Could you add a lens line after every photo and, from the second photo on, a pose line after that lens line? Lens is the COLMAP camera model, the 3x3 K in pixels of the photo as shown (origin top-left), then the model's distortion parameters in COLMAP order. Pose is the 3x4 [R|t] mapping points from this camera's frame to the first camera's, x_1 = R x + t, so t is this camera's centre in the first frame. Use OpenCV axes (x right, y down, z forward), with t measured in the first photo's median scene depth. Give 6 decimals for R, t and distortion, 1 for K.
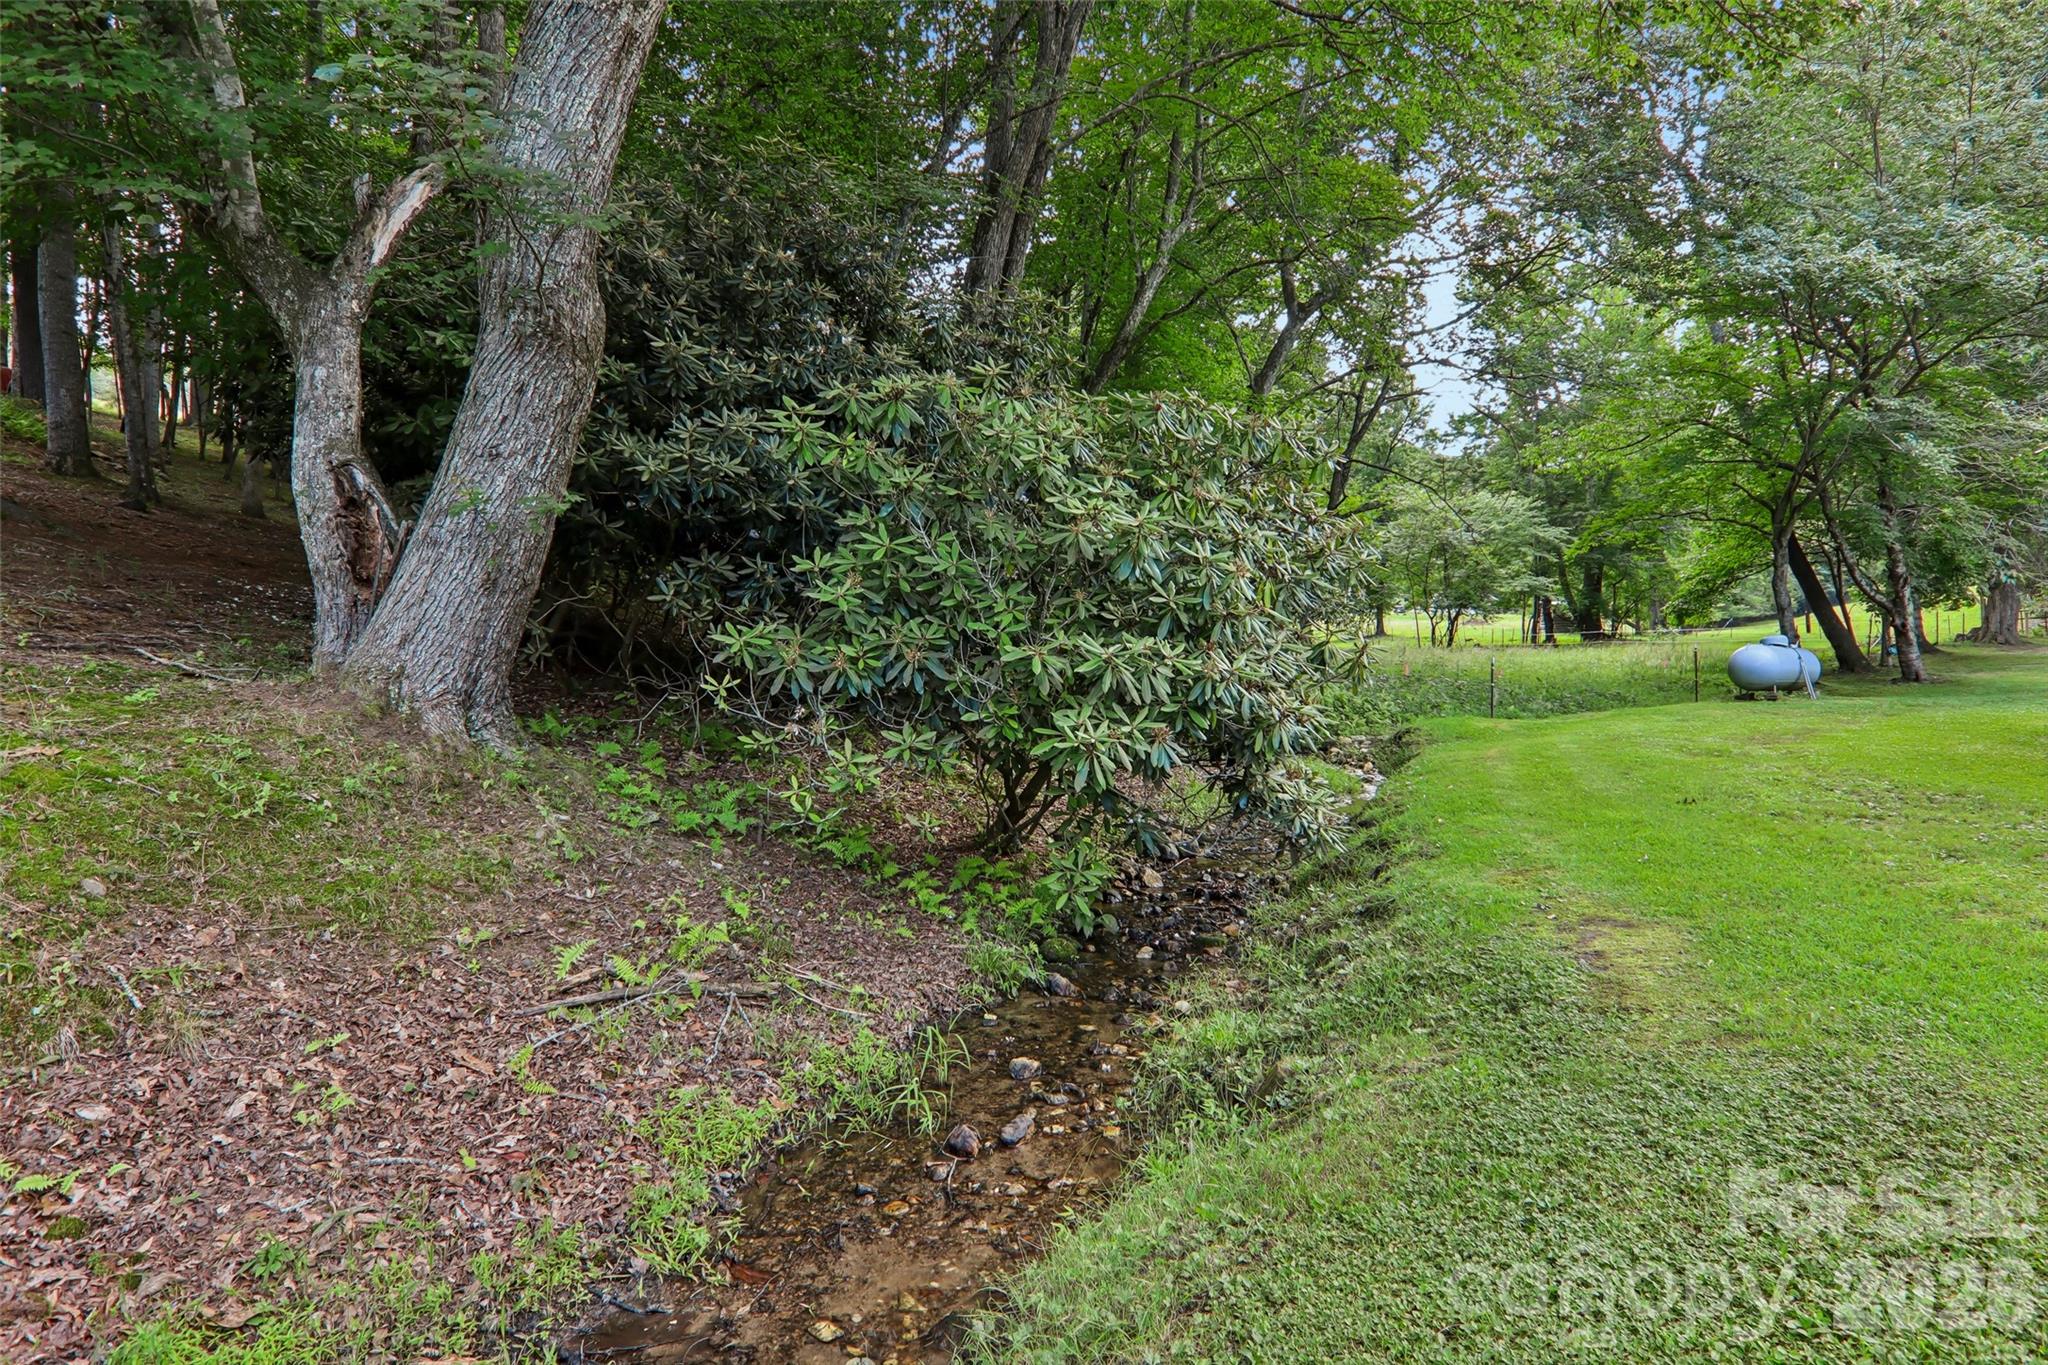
lens RADIAL K [[1139.0, 0, 1026.1], [0, 1139.0, 701.9], [0, 0, 1]] dist [-0.001815, -0.017435]
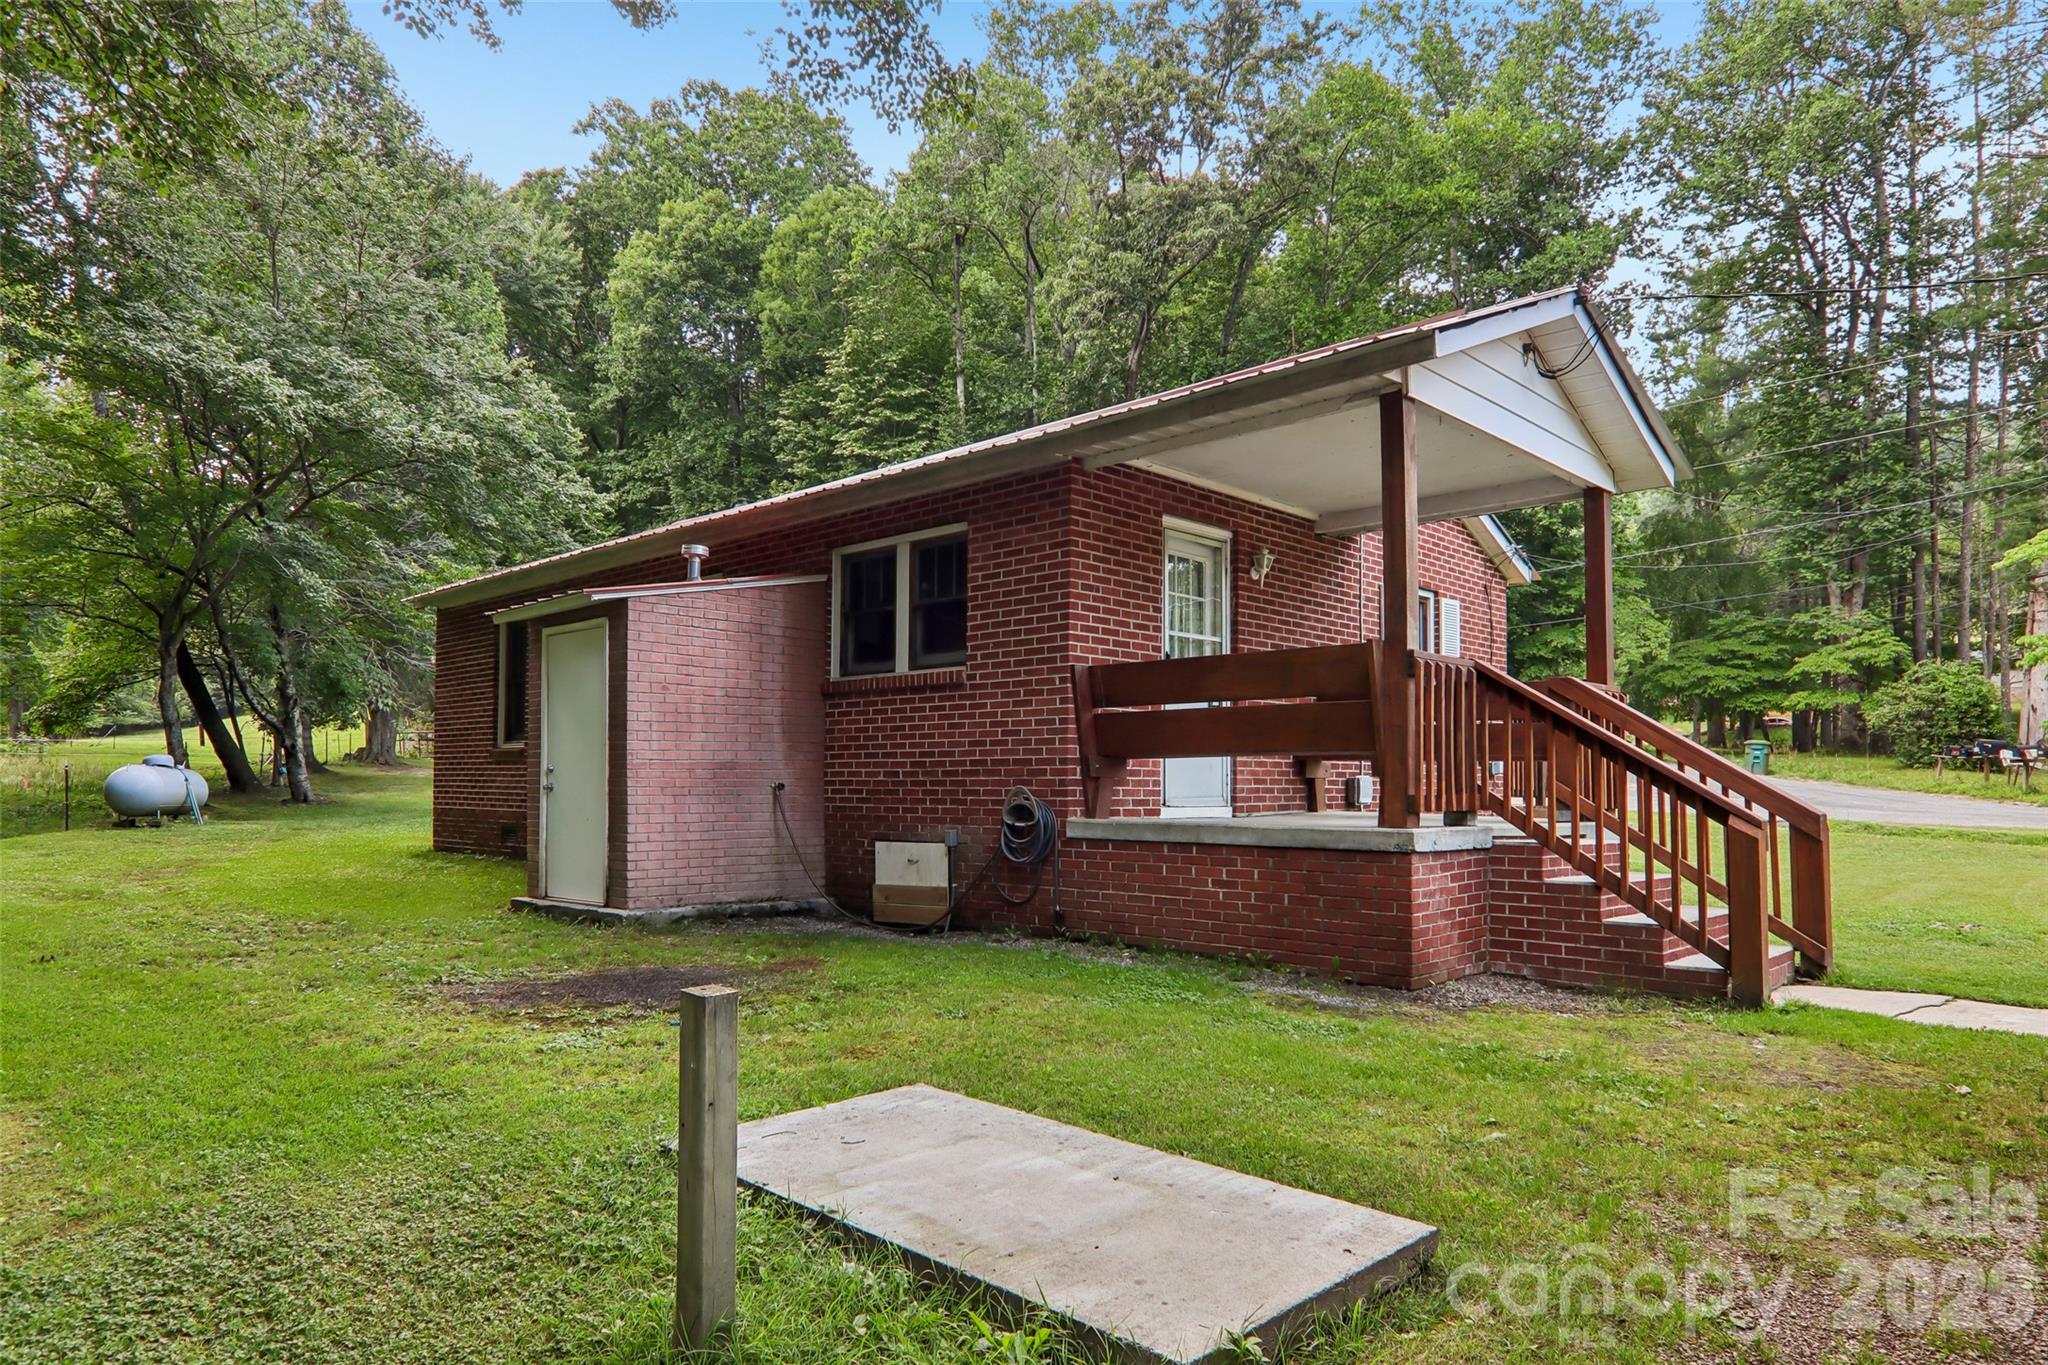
lens RADIAL K [[1253.2, 0, 1032.1], [0, 1253.2, 749.5], [0, 0, 1]] dist [0.003303, -0.020272]
pose [[0.372555, 0.030203, 0.927519, -0.010419], [0.021694, 0.998914, -0.041242, -0.007027], [-0.927757, 0.035486, 0.371495, -0.025426]]
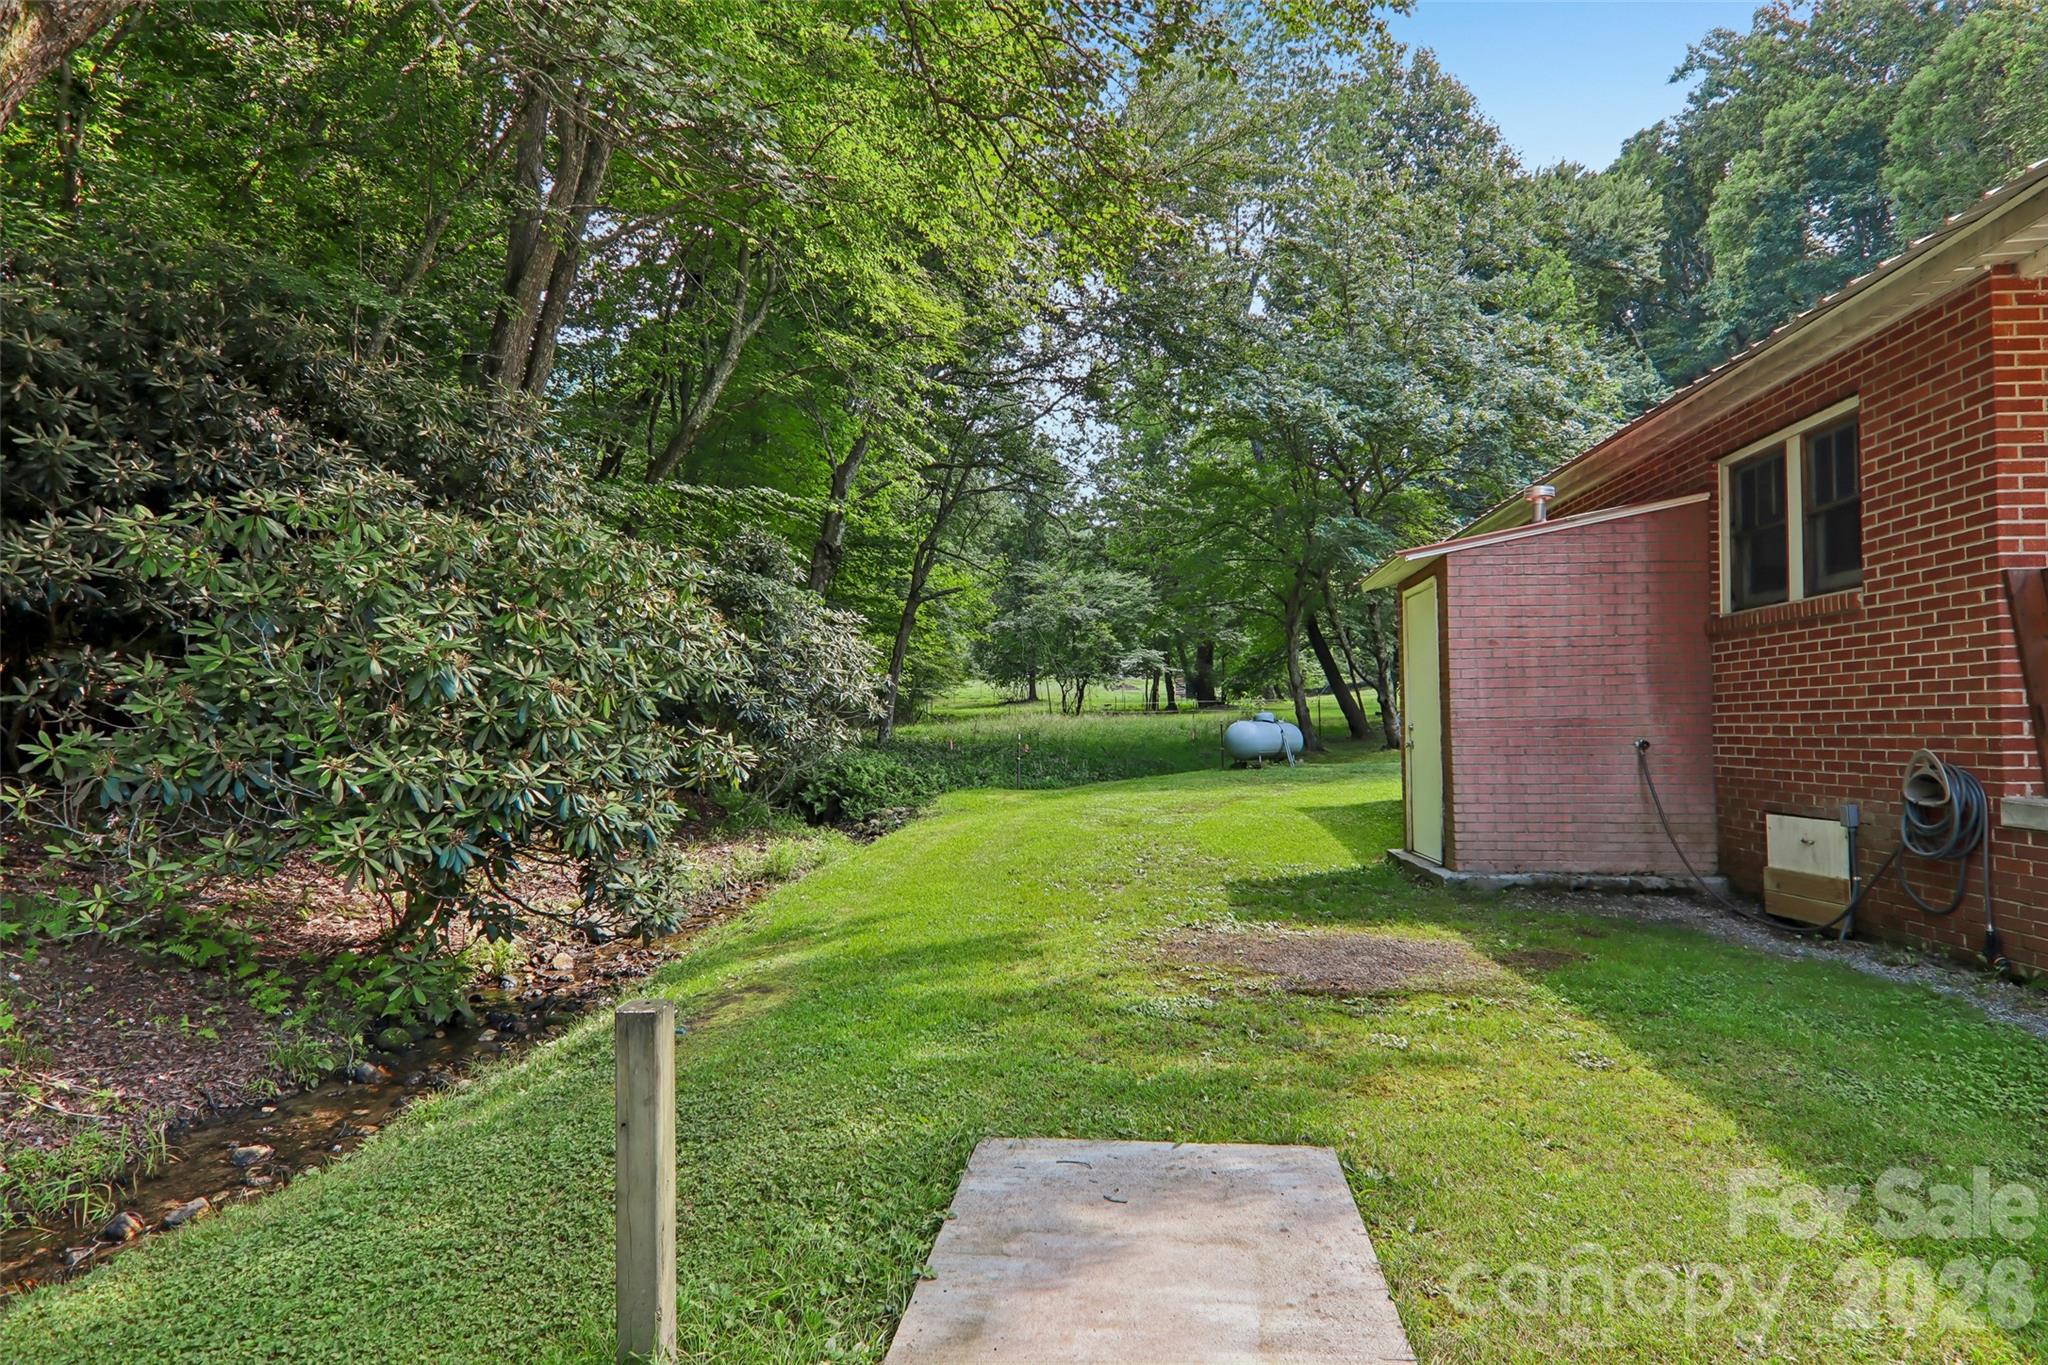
lens RADIAL K [[1132.7, 0, 1022.1], [0, 1132.7, 701.9], [0, 0, 1]] dist [-0.001762, -0.014065]
pose [[0.962520, 0.002705, 0.271195, 0.110730], [0.011955, 0.998555, -0.052390, -0.012489], [-0.270945, 0.053668, 0.961097, -0.068826]]
